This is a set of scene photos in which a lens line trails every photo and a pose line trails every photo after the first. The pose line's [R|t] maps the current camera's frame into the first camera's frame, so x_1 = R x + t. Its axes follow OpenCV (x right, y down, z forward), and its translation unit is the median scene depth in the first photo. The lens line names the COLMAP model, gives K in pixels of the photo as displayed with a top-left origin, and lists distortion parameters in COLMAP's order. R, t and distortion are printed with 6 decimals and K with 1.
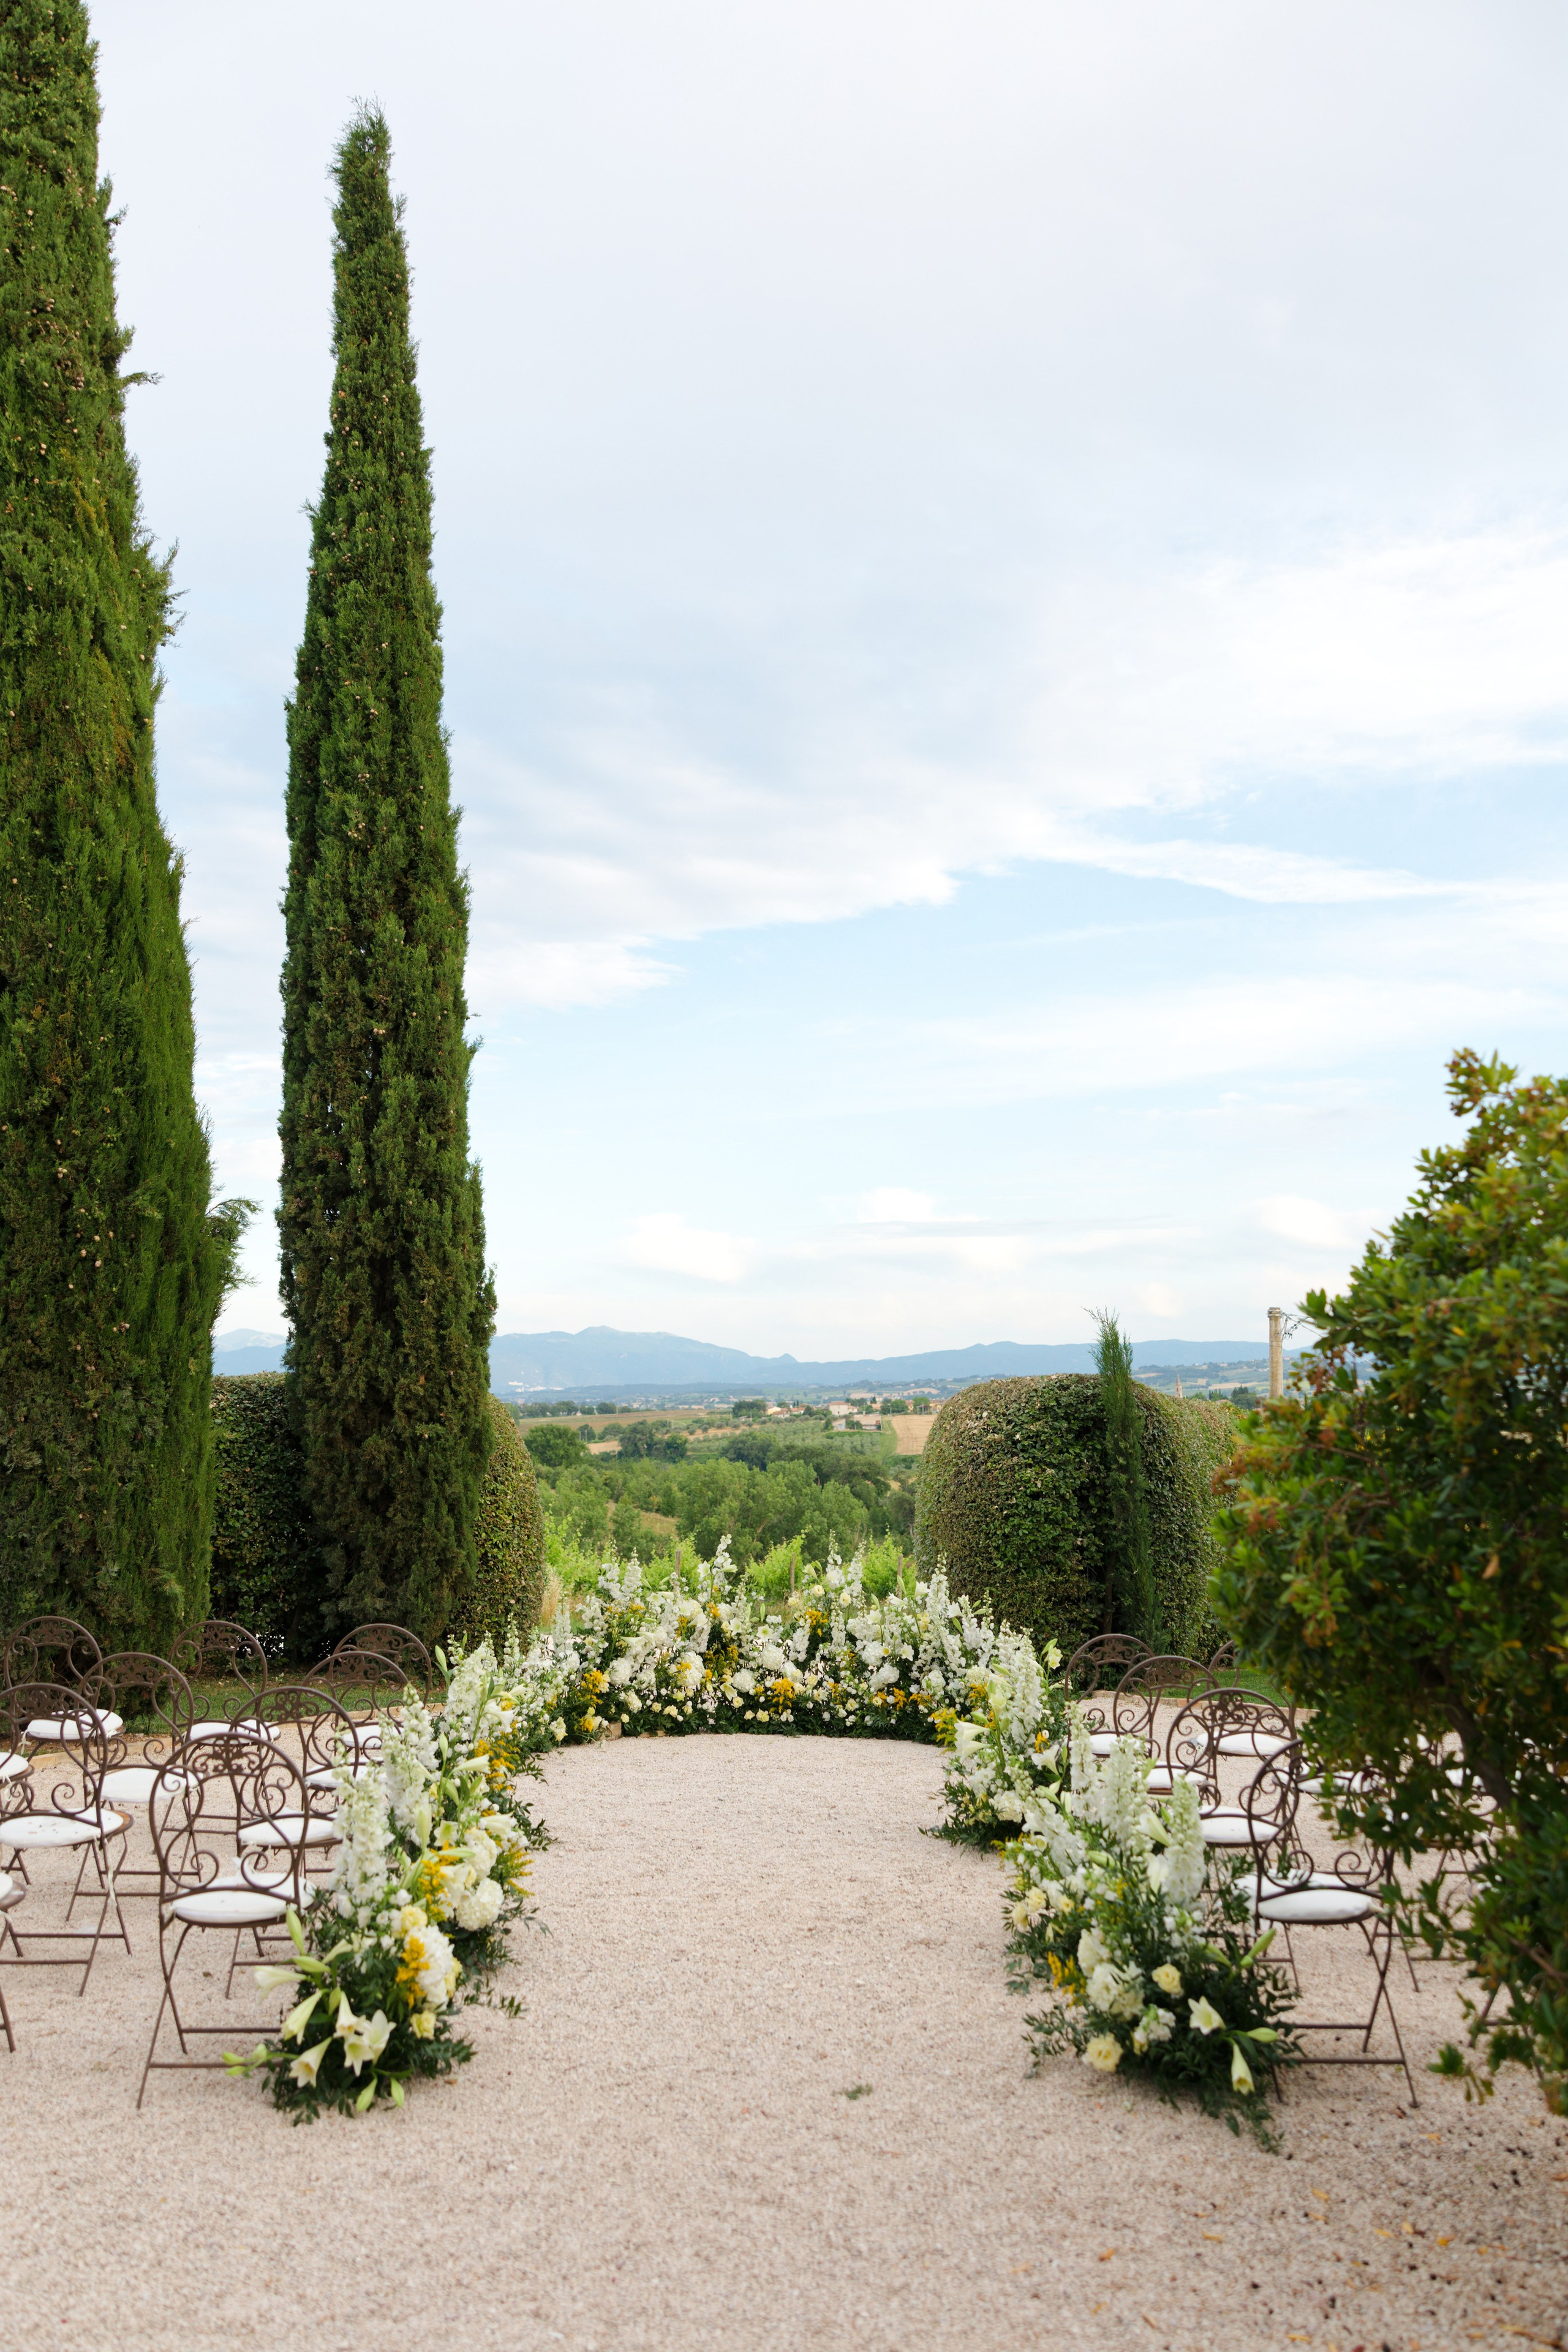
lens RADIAL K [[1885.3, 0, 765.8], [0, 1885.3, 1155.6], [0, 0, 1]] dist [0.014773, 0.015471]
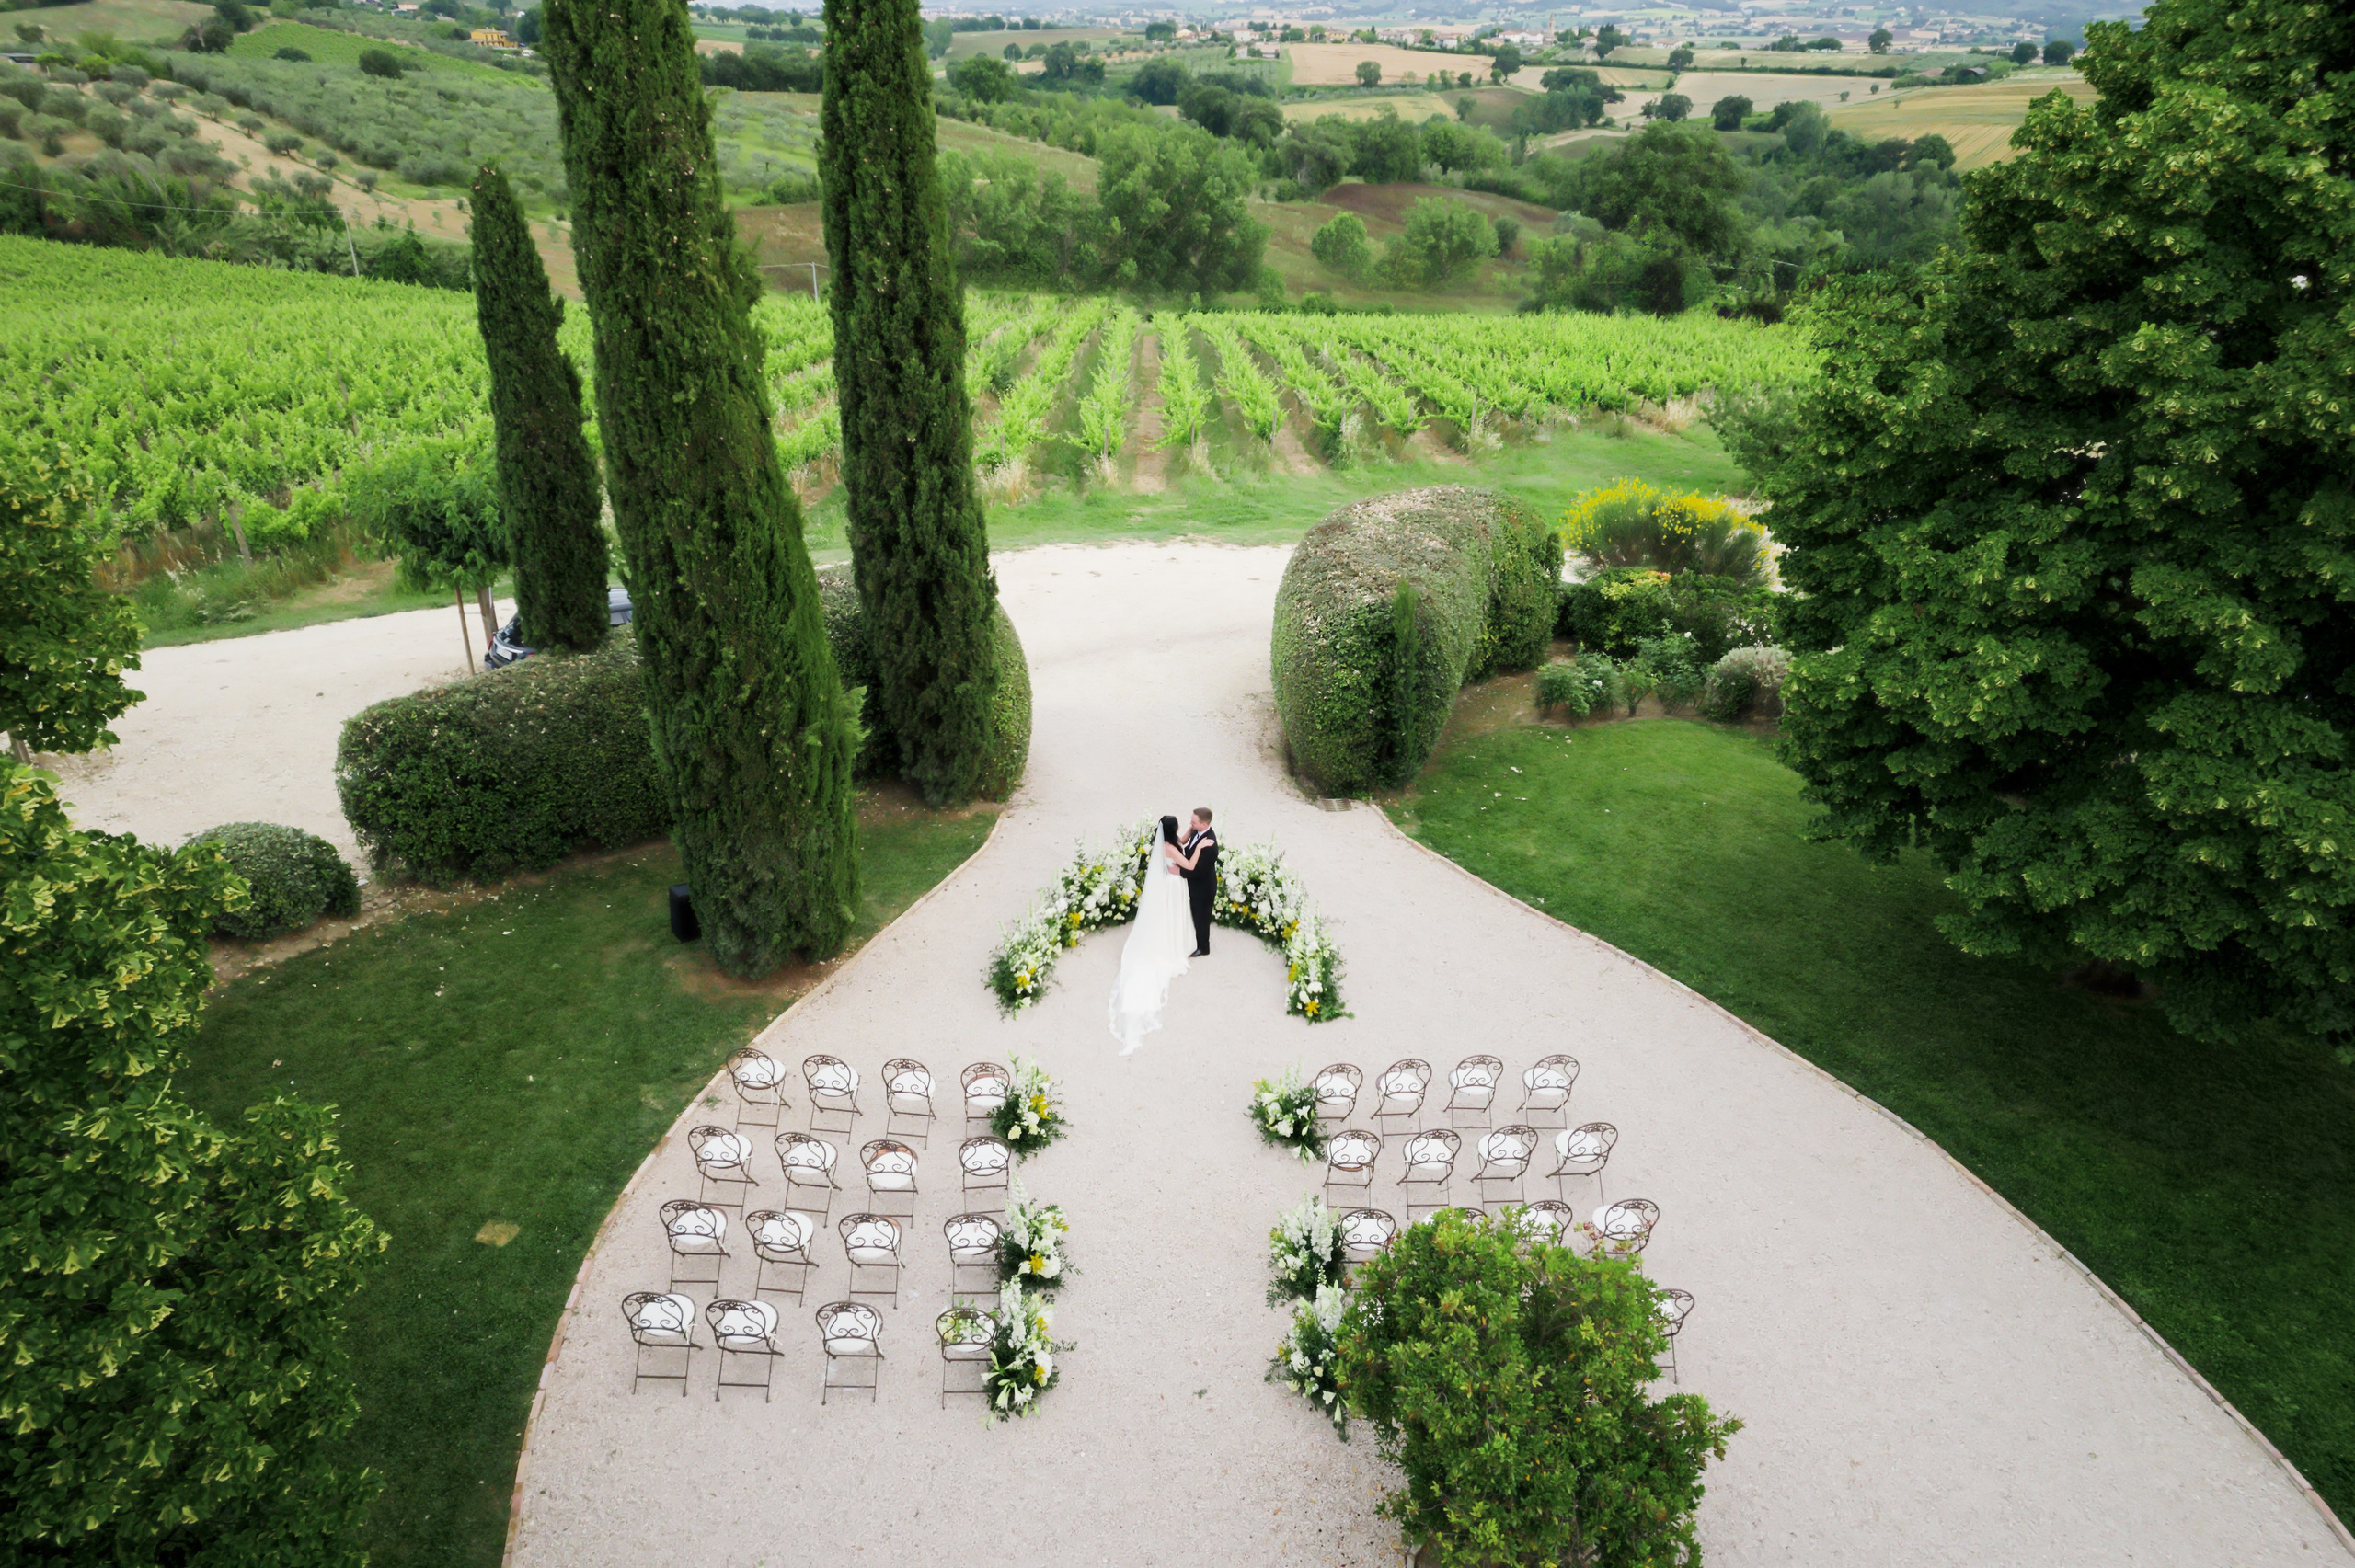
lens RADIAL K [[1561.7, 0, 1186.5], [0, 1561.7, 764.1], [0, 0, 1]] dist [-0.004915, 0.001357]
pose [[0.999676, 0.019837, 0.015962, -0.009262], [-0.025309, 0.842559, 0.538009, -0.505147], [-0.002776, -0.538239, 0.842788, -0.139298]]
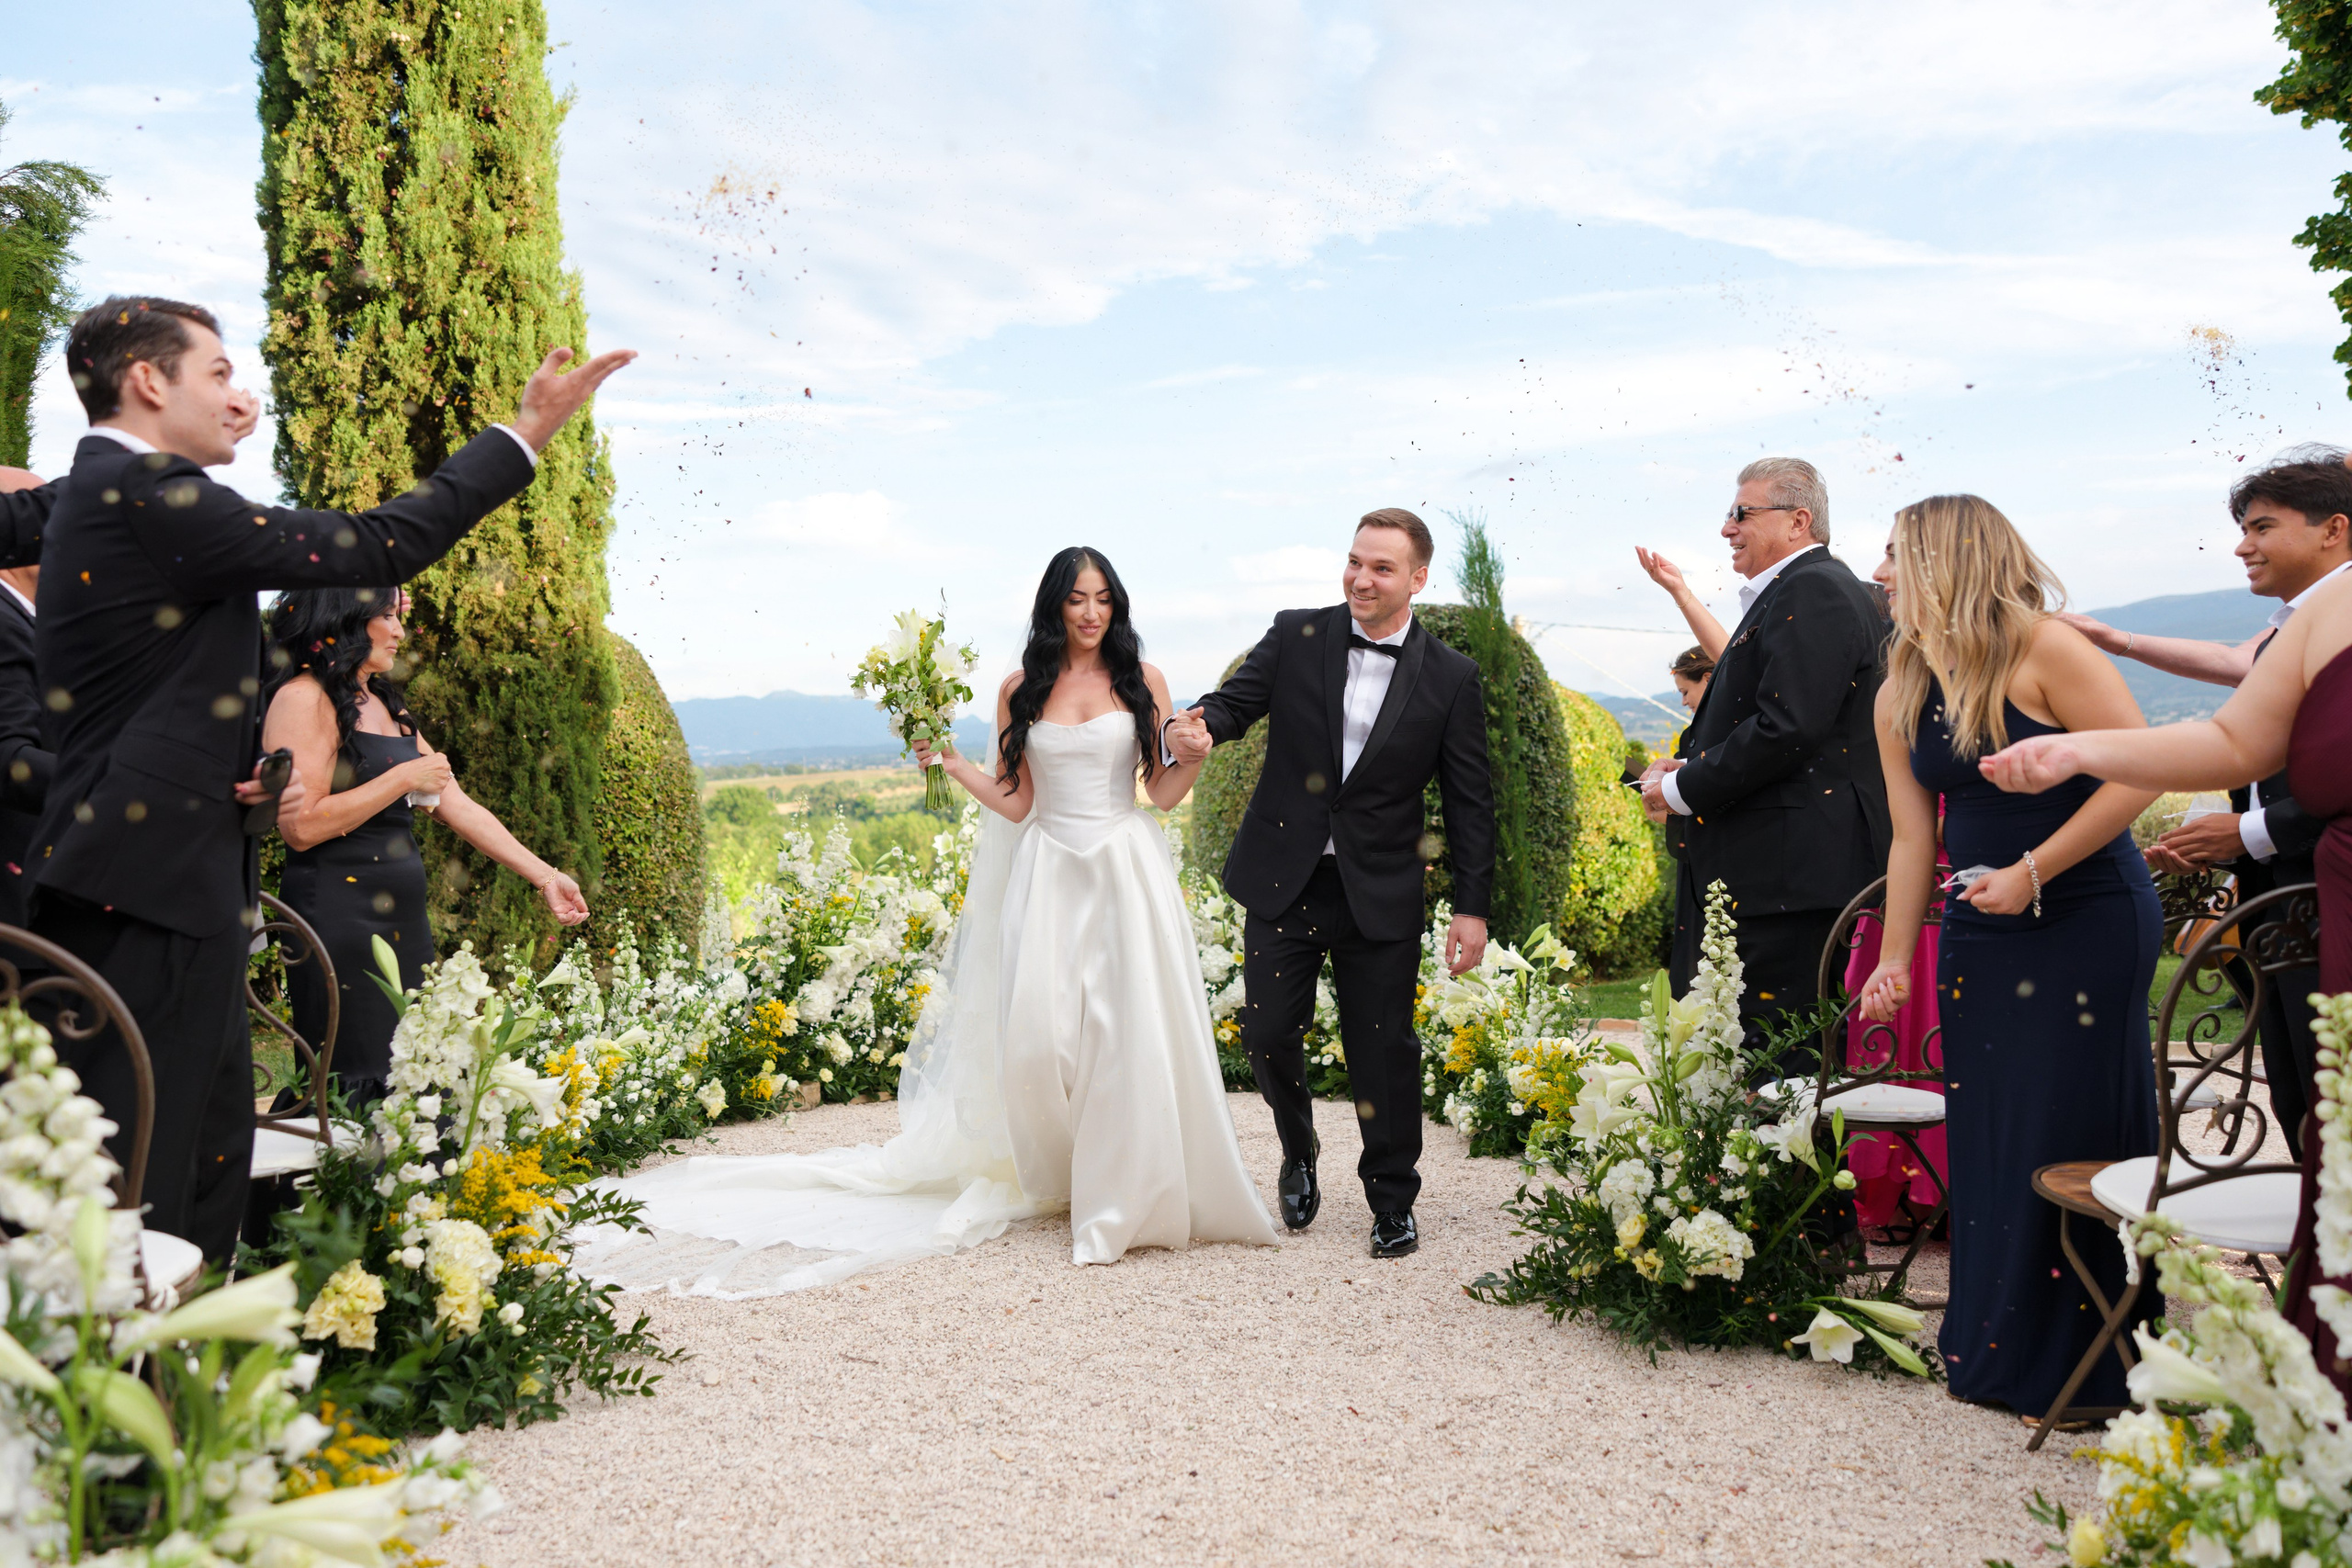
lens RADIAL K [[1885.1, 0, 1137.1], [0, 1885.1, 756.7], [0, 0, 1]] dist [0.014773, 0.015471]
pose [[0.995138, -0.018815, 0.096672, -0.024844], [0.006131, 0.991513, 0.129865, 0.092330], [-0.098295, -0.128641, 0.986808, 0.316135]]
